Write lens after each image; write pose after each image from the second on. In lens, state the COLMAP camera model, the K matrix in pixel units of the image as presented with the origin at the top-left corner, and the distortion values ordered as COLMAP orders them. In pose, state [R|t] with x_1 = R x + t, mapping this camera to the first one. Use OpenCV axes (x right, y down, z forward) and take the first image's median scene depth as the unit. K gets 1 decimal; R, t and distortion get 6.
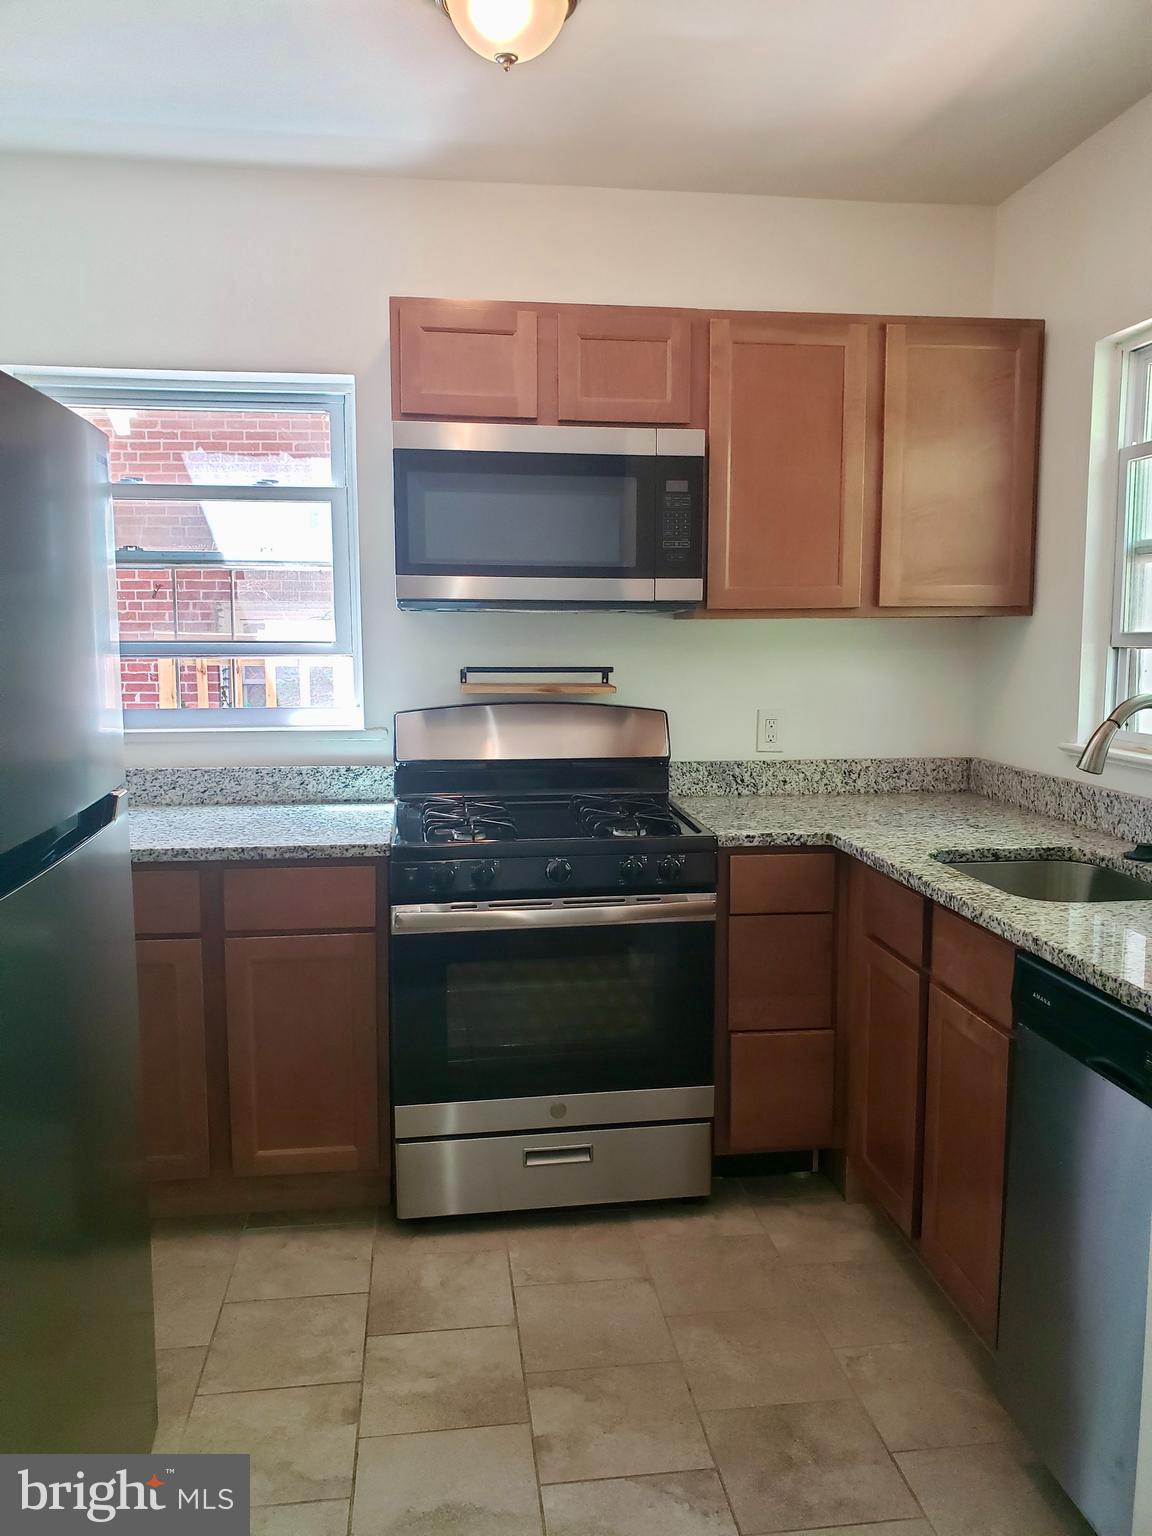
lens RADIAL K [[1180.8, 0, 601.1], [0, 1180.8, 772.5], [0, 0, 1]] dist [0.059936, -0.084833]
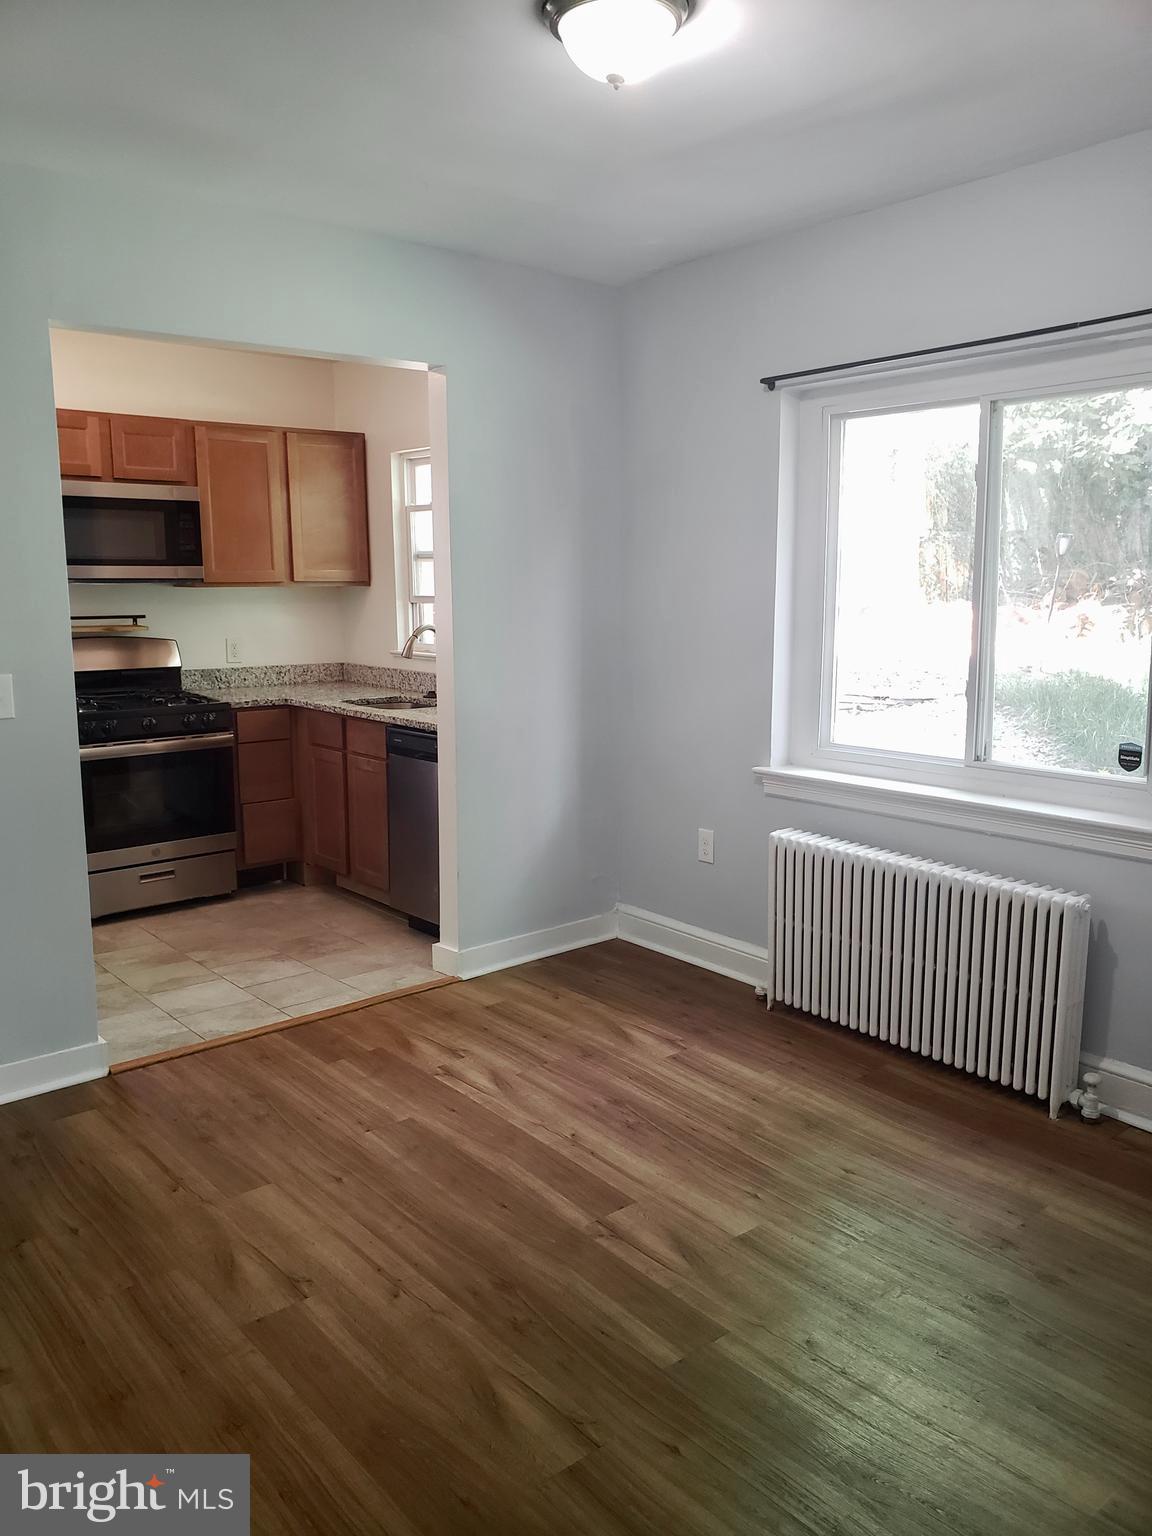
lens RADIAL K [[1180.8, 0, 601.1], [0, 1180.8, 772.5], [0, 0, 1]] dist [0.059936, -0.084833]
pose [[0.842814, -0.085914, 0.531304, -0.408552], [0.059716, 0.996009, 0.066331, 0.070872], [-0.534882, -0.024177, 0.844581, -0.920066]]
